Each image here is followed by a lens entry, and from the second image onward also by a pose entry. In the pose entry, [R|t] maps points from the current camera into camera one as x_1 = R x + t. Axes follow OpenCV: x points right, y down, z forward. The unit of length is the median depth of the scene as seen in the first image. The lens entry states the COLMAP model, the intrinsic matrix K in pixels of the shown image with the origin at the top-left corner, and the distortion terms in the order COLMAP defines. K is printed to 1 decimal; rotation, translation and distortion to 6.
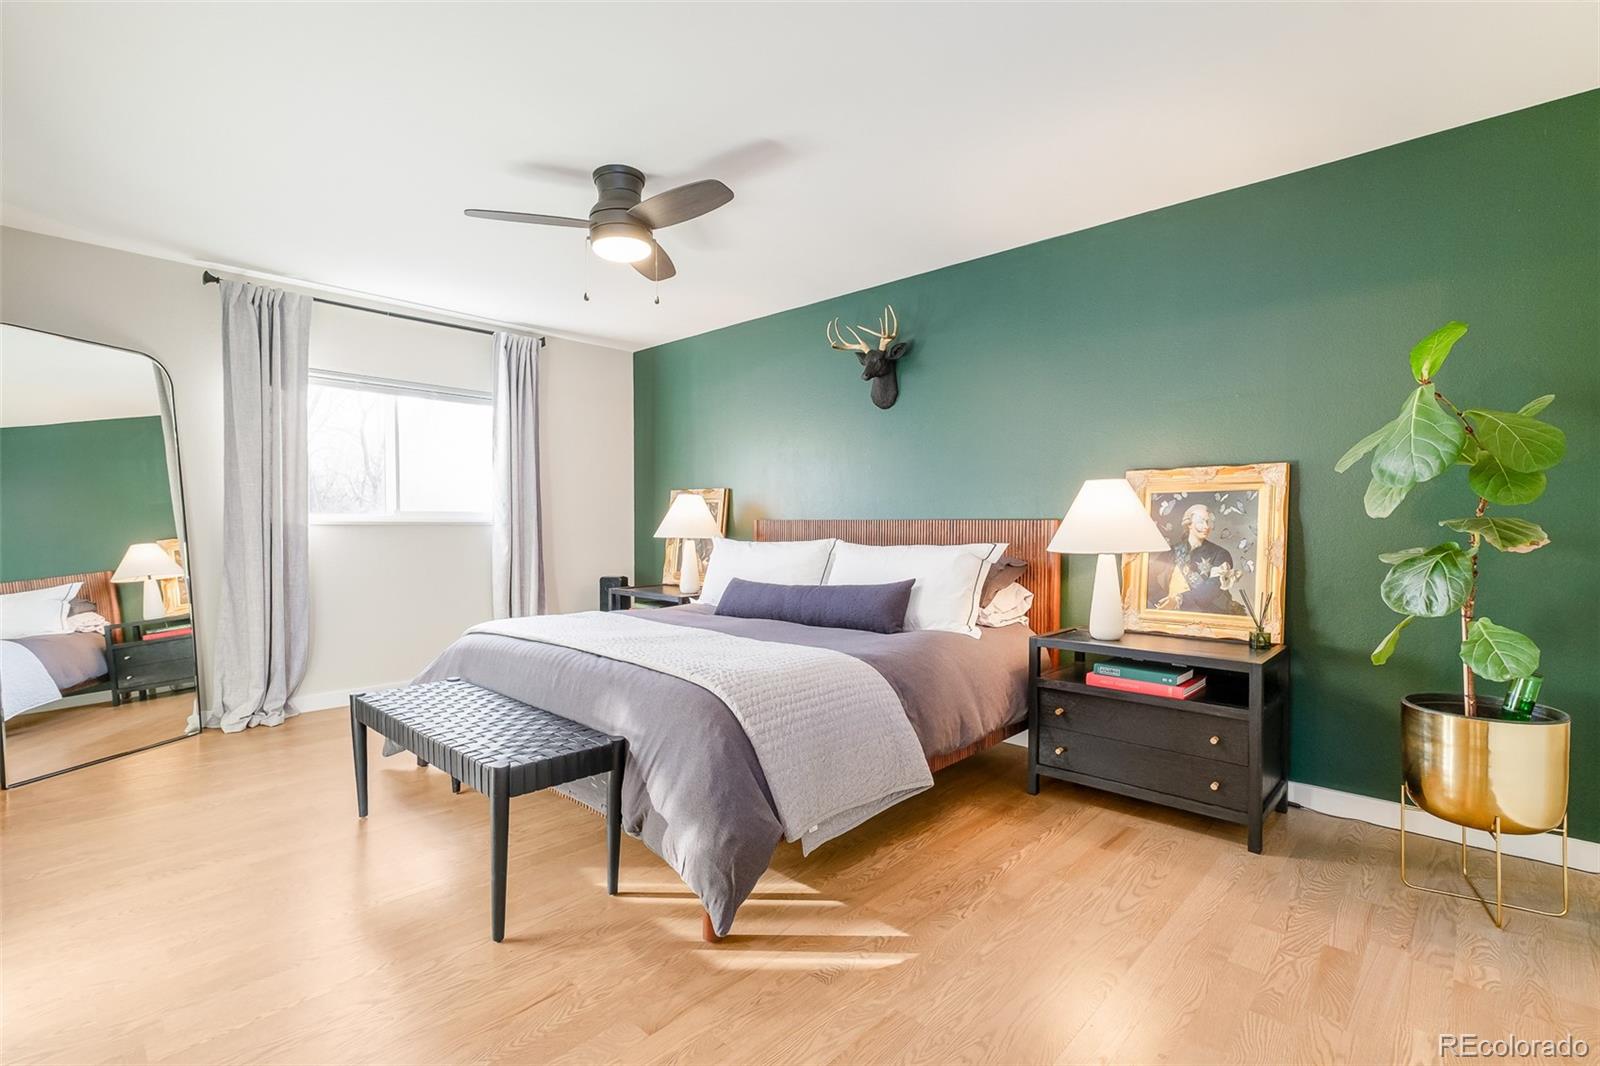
lens RADIAL K [[713.2, 0, 800.0], [0, 713.2, 533.0], [0, 0, 1]] dist [0.000319, 0.000178]
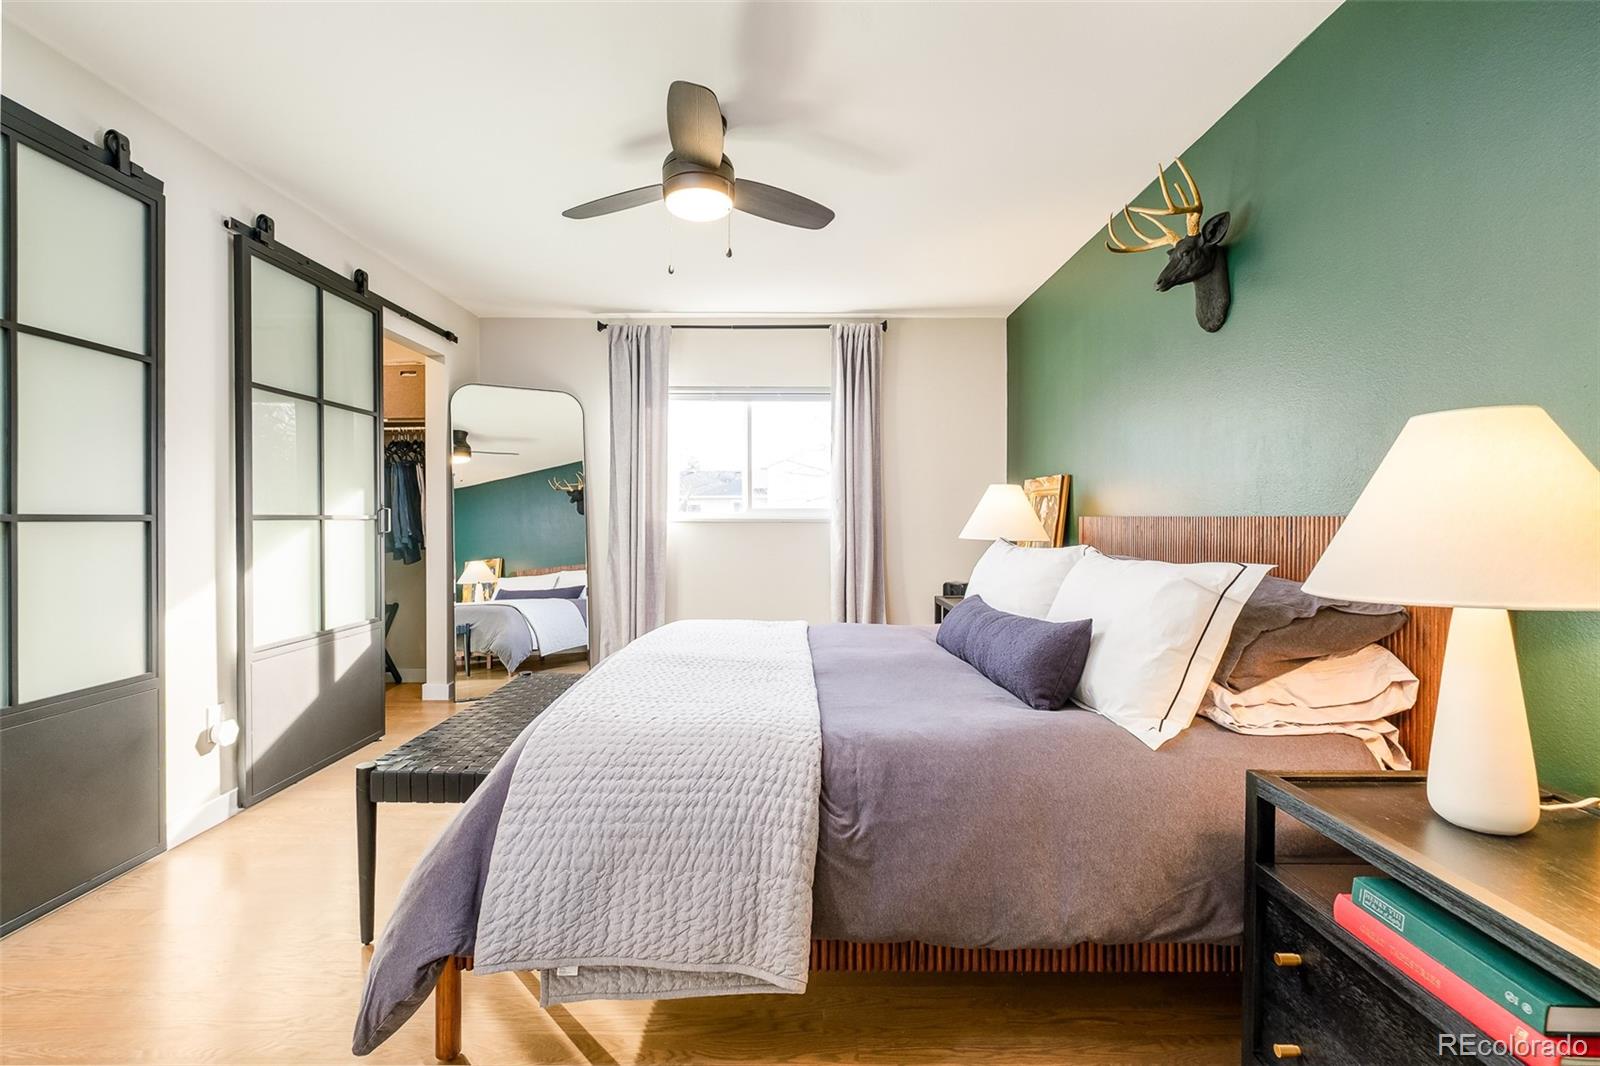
lens RADIAL K [[742.7, 0, 798.1], [0, 742.7, 517.0], [0, 0, 1]] dist [-0.018389, 0.005791]
pose [[0.687803, -0.001597, -0.725896, 0.343836], [-0.011429, 0.999850, -0.013029, -0.006051], [0.725807, 0.017257, 0.687682, 0.337381]]
